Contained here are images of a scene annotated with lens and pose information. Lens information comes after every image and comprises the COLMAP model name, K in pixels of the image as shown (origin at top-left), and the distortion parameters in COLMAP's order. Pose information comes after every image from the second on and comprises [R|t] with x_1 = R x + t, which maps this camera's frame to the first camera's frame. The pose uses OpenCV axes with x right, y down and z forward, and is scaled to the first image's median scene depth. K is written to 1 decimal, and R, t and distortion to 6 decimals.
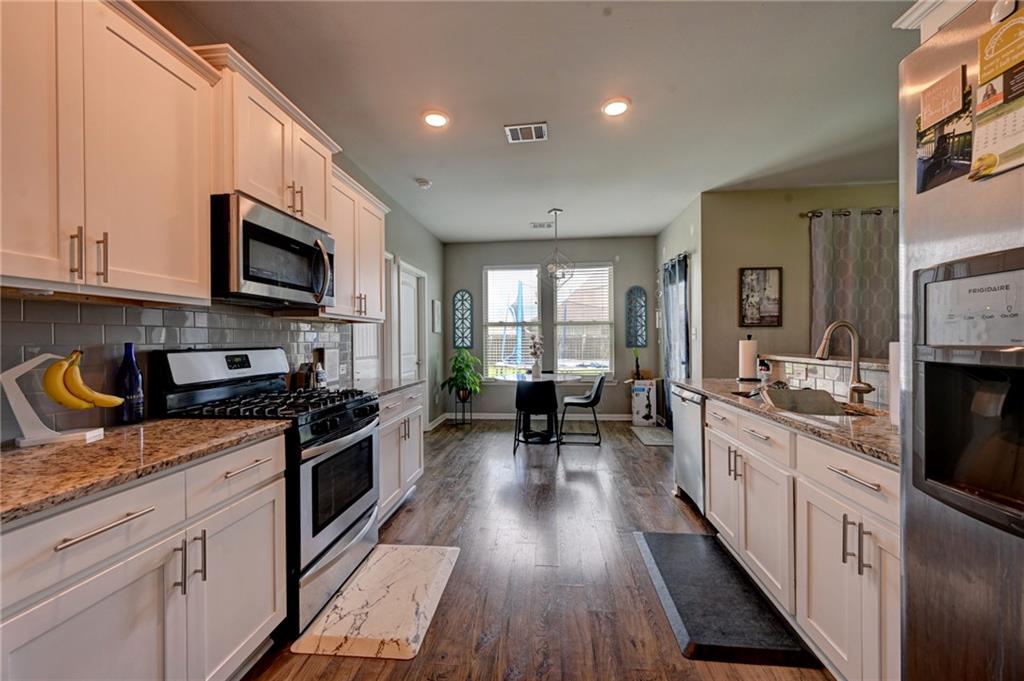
lens RADIAL K [[402.2, 0, 507.2], [0, 402.2, 339.8], [0, 0, 1]] dist [0.000563, 0.000006]
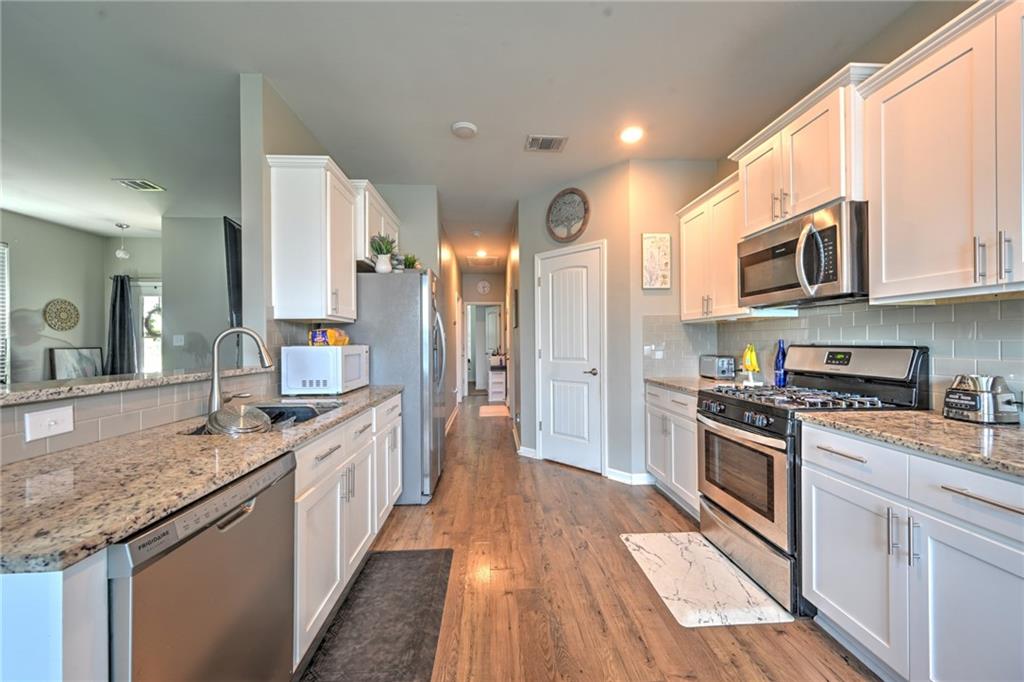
lens RADIAL K [[397.8, 0, 512.3], [0, 397.8, 340.6], [0, 0, 1]] dist [-0.000109, -0.000004]
pose [[-0.985679, 0.013126, -0.168118, 0.367472], [0.013369, 0.999911, -0.000311, -0.002229], [0.168099, -0.002554, -0.985767, 2.022264]]
